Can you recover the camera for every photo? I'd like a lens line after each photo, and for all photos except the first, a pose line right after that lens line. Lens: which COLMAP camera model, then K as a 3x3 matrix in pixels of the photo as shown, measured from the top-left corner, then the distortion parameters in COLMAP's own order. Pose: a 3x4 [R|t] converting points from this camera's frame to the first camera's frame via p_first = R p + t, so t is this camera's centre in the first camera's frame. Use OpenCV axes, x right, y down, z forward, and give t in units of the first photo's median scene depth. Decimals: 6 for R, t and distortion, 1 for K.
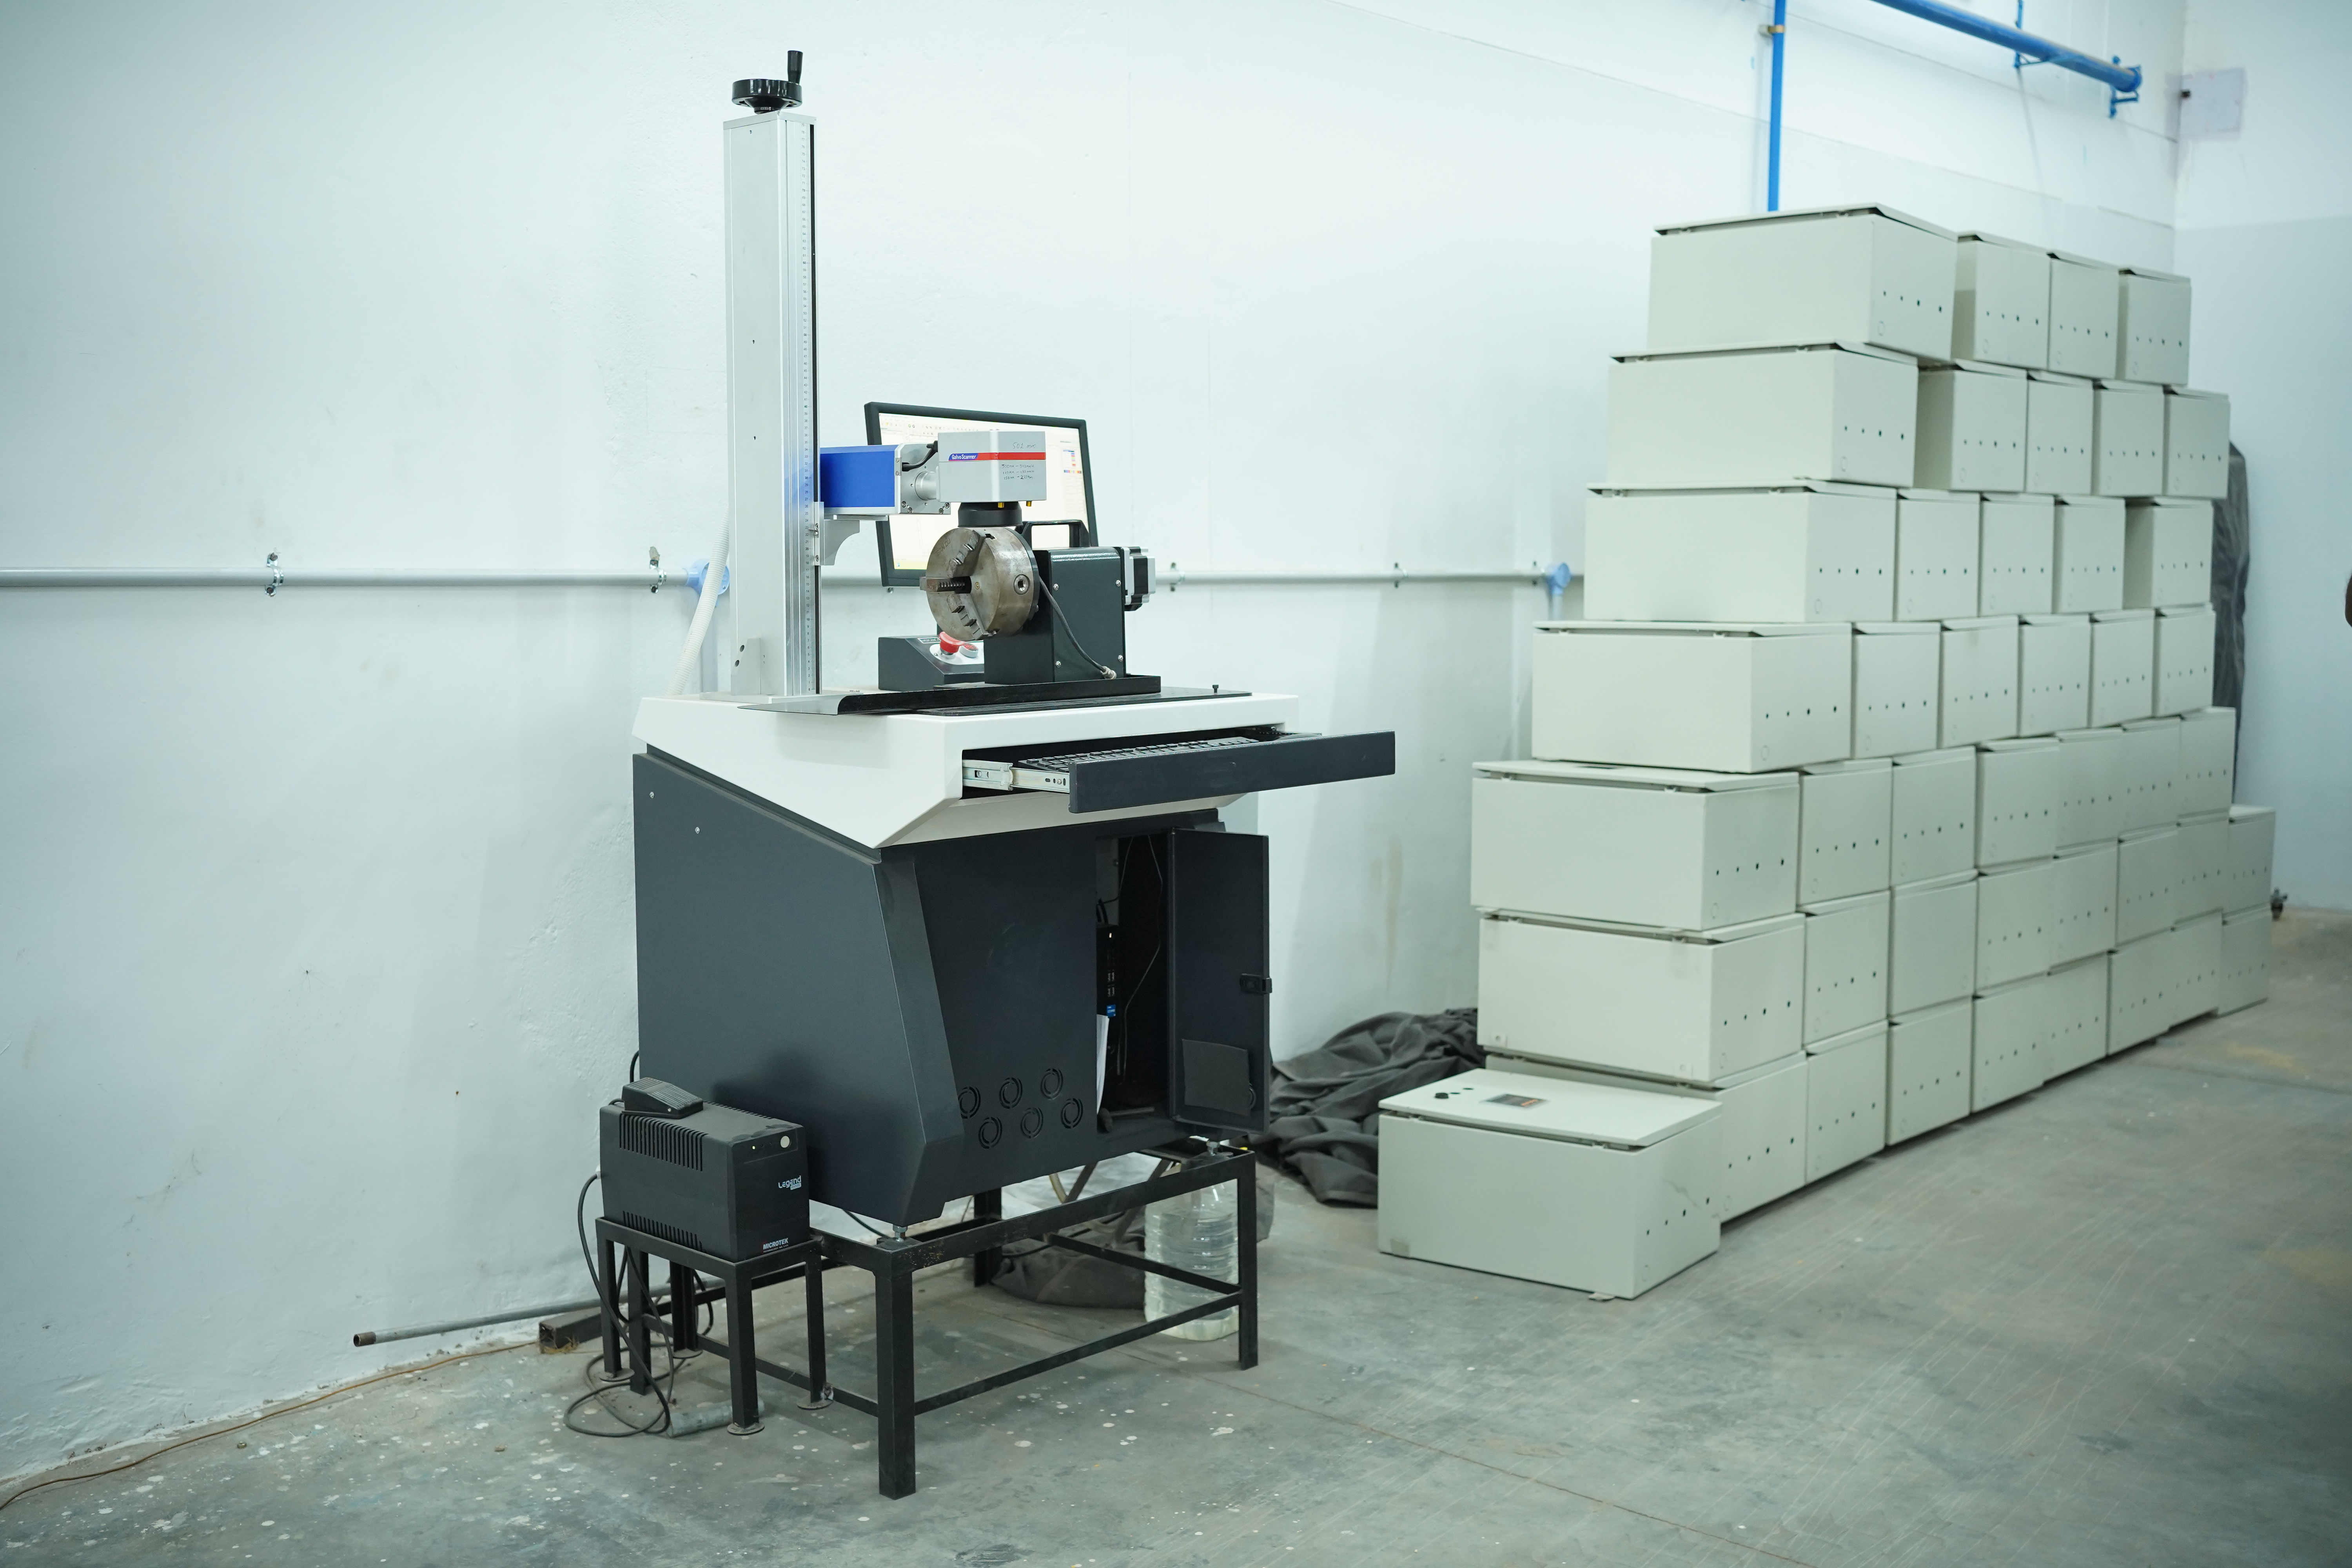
lens RADIAL K [[2395.0, 0, 1176.0], [0, 2395.0, 788.3], [0, 0, 1]] dist [0.002585, 0.000000]
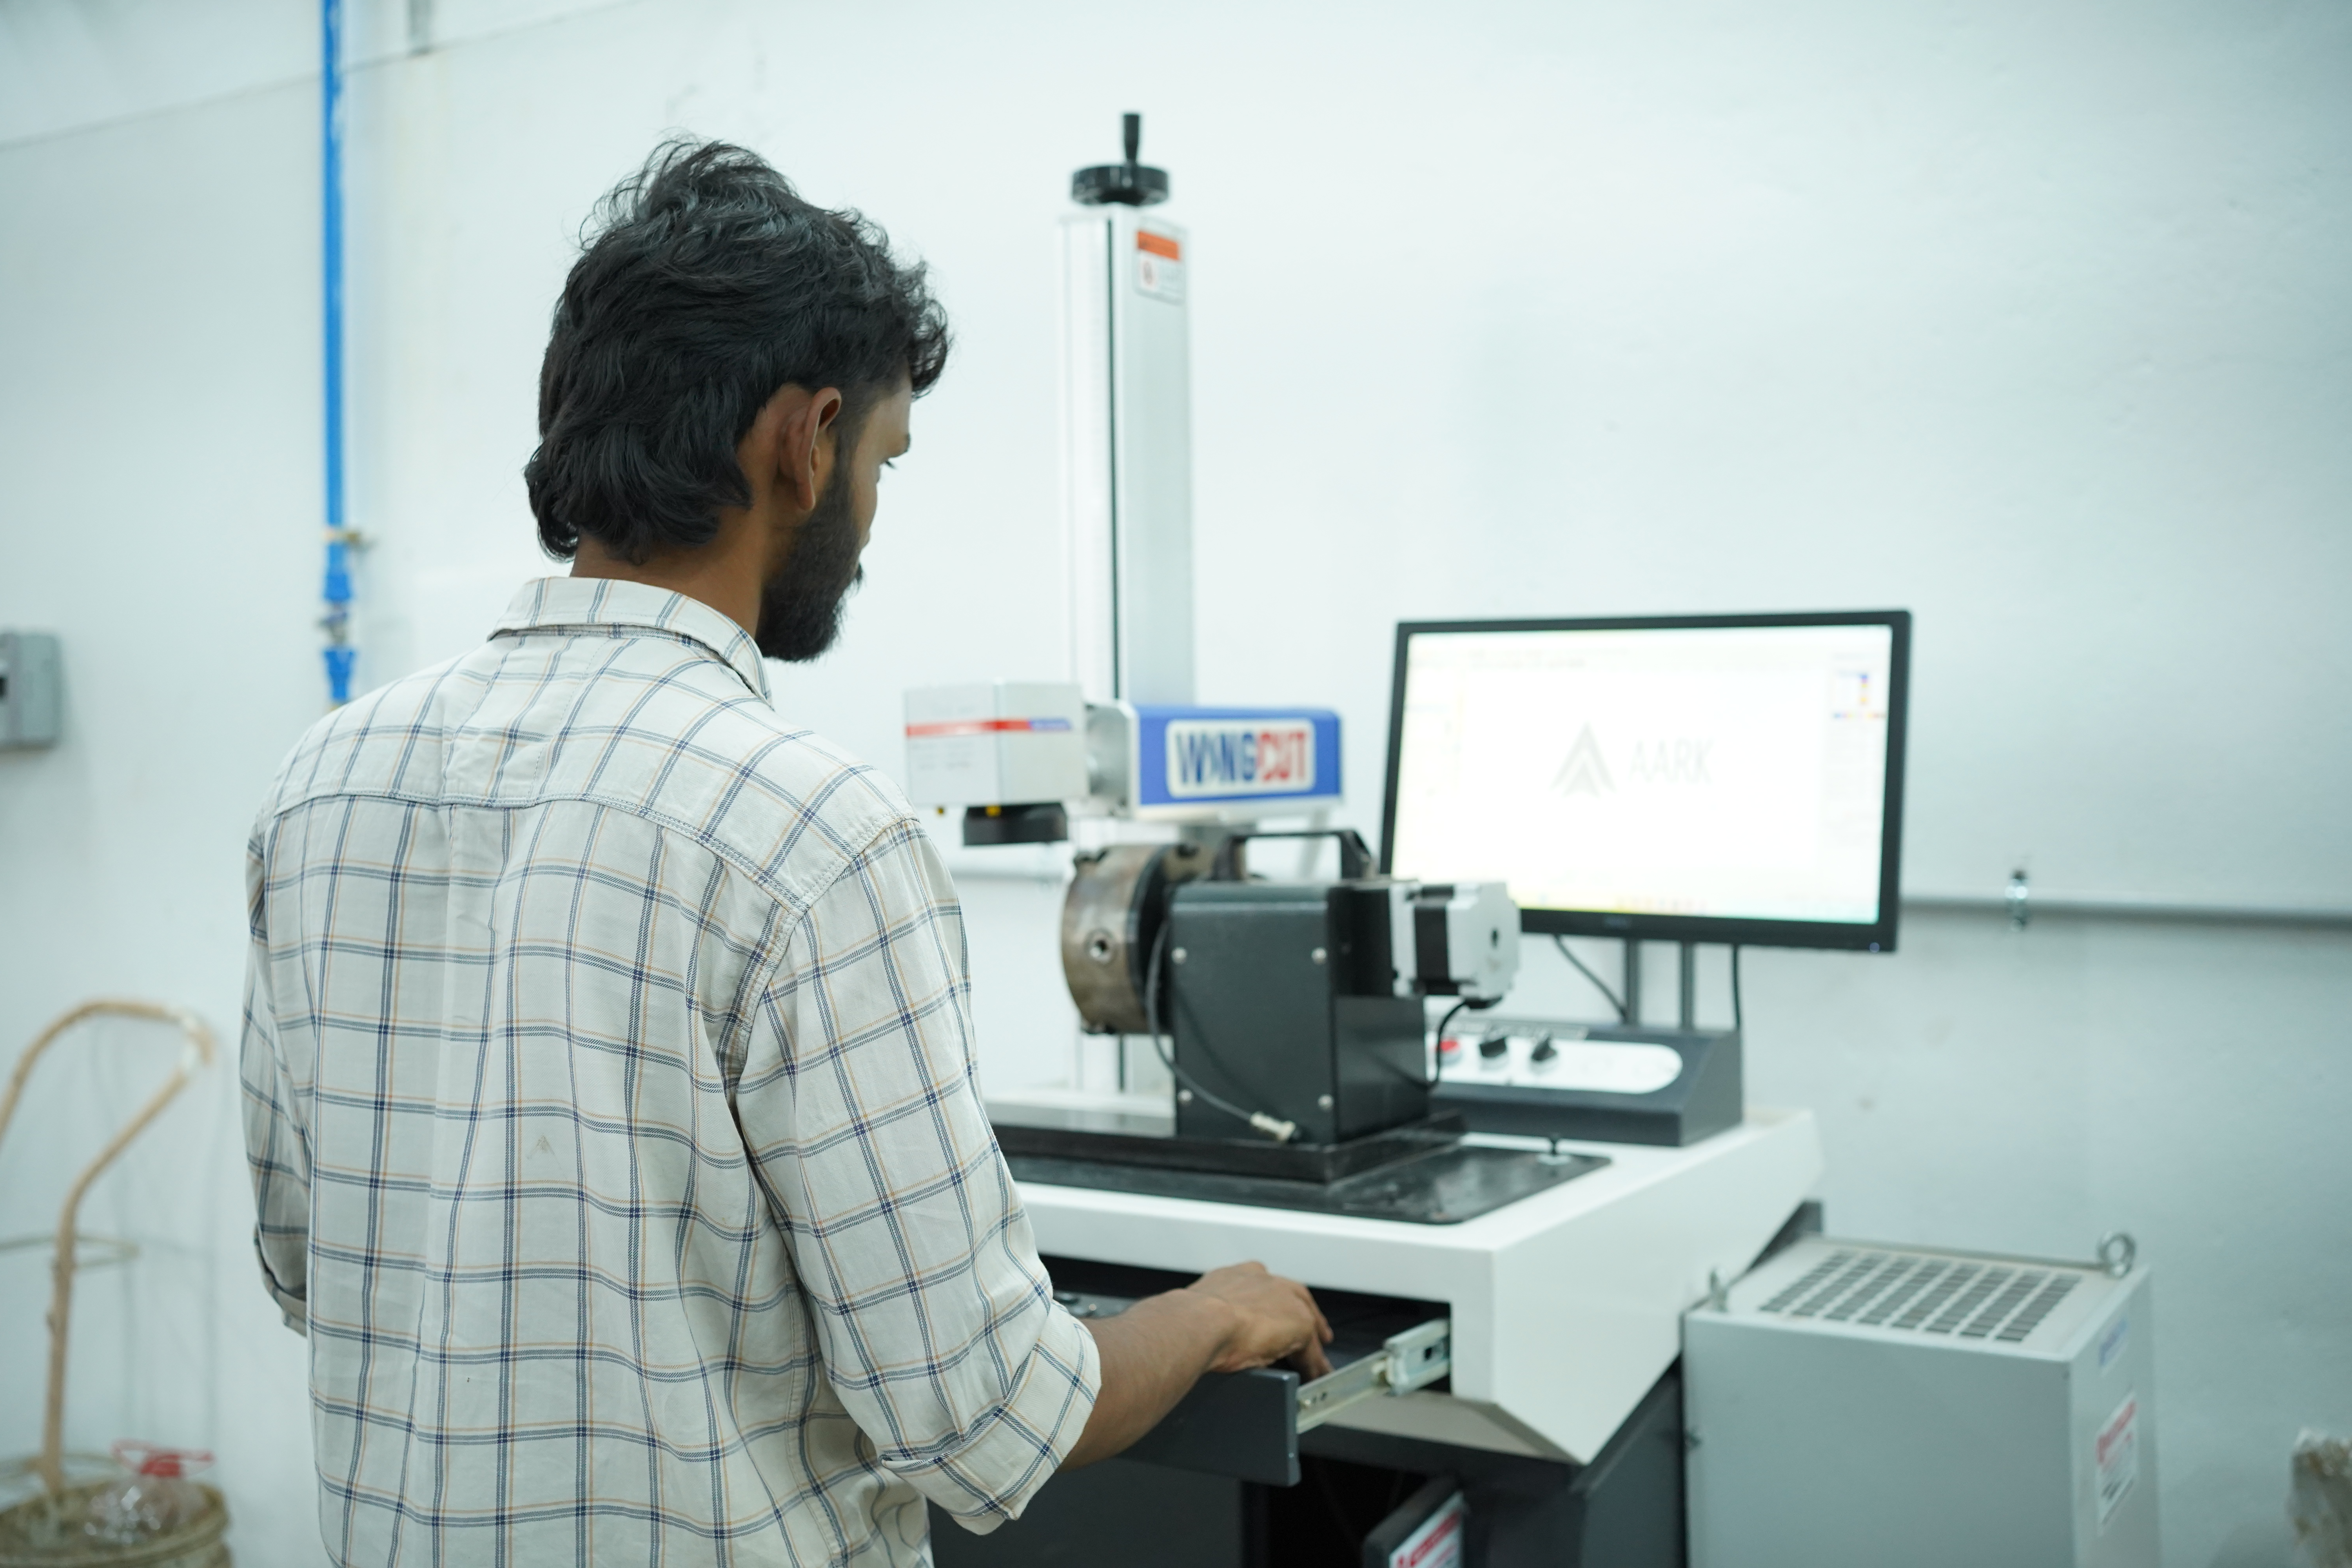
lens RADIAL K [[2395.0, 0, 1176.8], [0, 2395.0, 777.2], [0, 0, 1]] dist [0.002585, 0.000000]
pose [[0.213079, 0.011306, -0.976970, 0.485522], [-0.081585, 0.996647, -0.006260, -0.121442], [0.973623, 0.081040, 0.213287, 0.879332]]
